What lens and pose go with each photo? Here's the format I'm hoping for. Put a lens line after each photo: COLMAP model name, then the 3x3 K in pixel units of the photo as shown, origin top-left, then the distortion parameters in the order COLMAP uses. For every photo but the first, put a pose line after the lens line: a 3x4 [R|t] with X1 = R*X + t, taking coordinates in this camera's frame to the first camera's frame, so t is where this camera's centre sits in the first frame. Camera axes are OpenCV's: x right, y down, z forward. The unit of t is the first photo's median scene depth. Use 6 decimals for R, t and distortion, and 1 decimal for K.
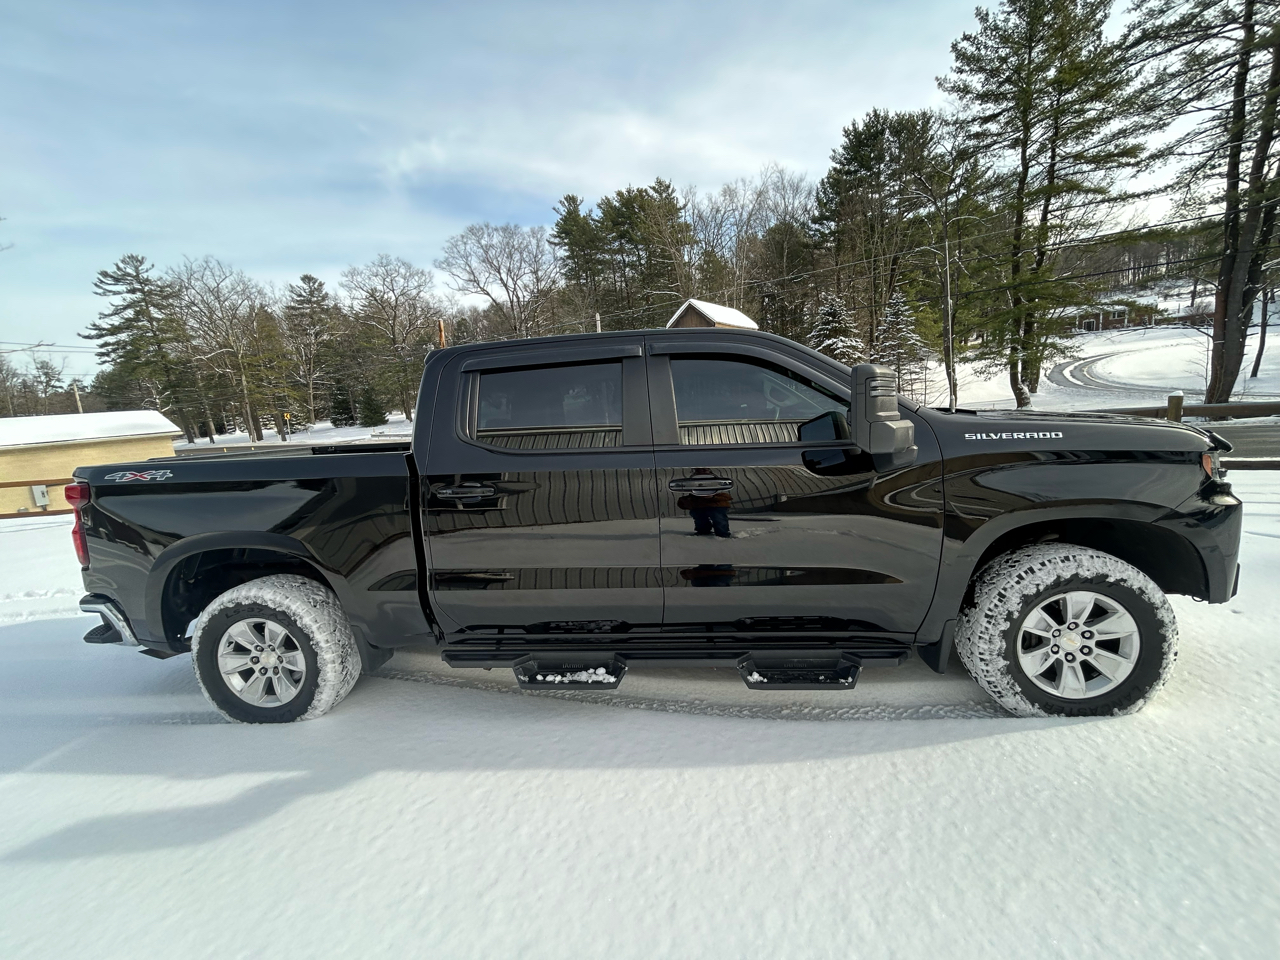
lens RADIAL K [[516.4, 0, 640.0], [0, 516.4, 480.0], [0, 0, 1]] dist [-0.004039, 0.000236]
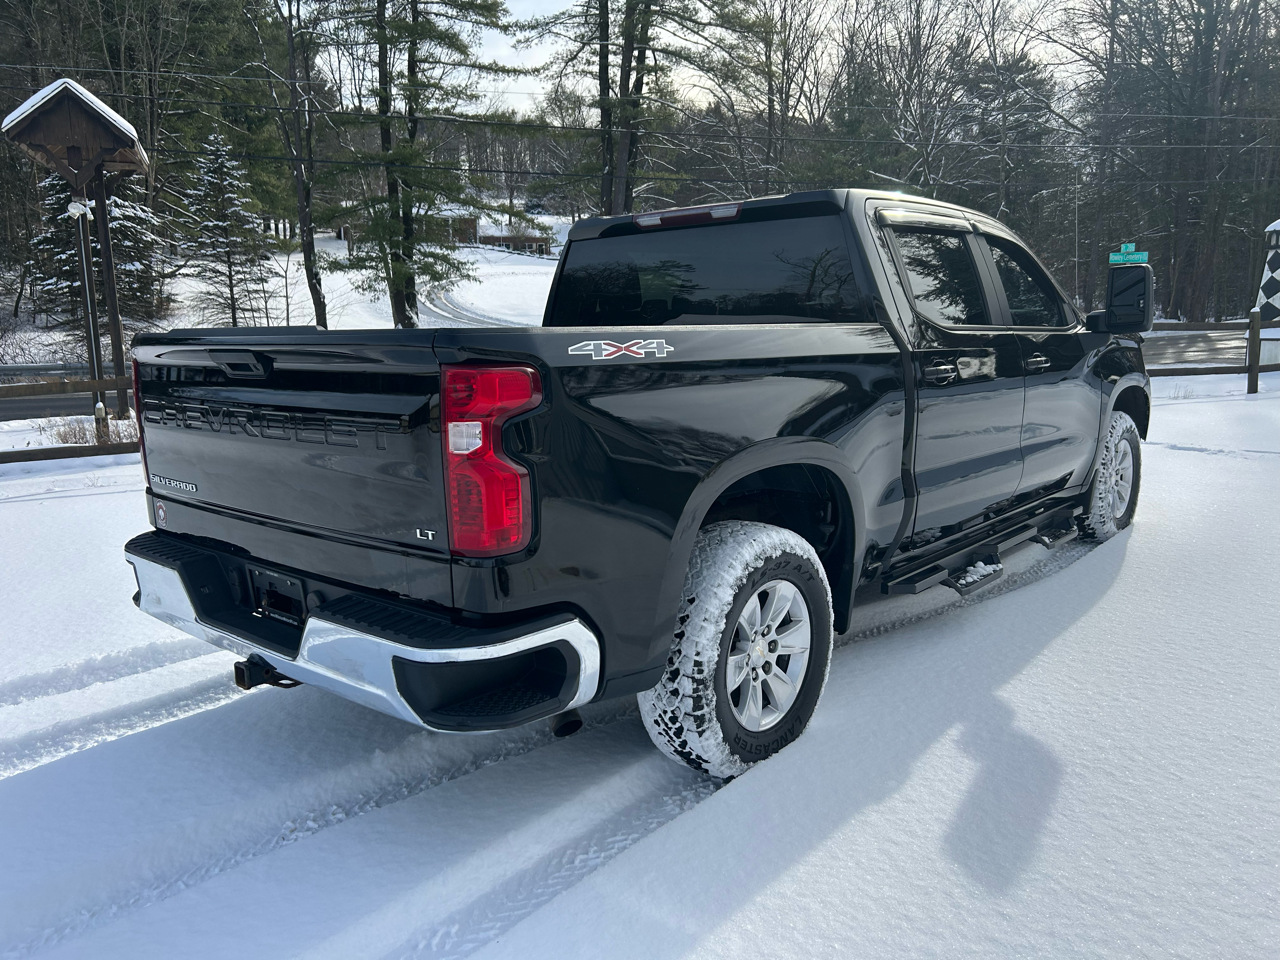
lens RADIAL K [[972.5, 0, 628.6], [0, 972.5, 482.8], [0, 0, 1]] dist [0.031546, -0.029631]
pose [[0.577209, -0.083612, 0.812304, -0.169478], [0.084212, 0.995535, 0.042632, 0.008241], [-0.812242, 0.043798, 0.581674, 0.043142]]
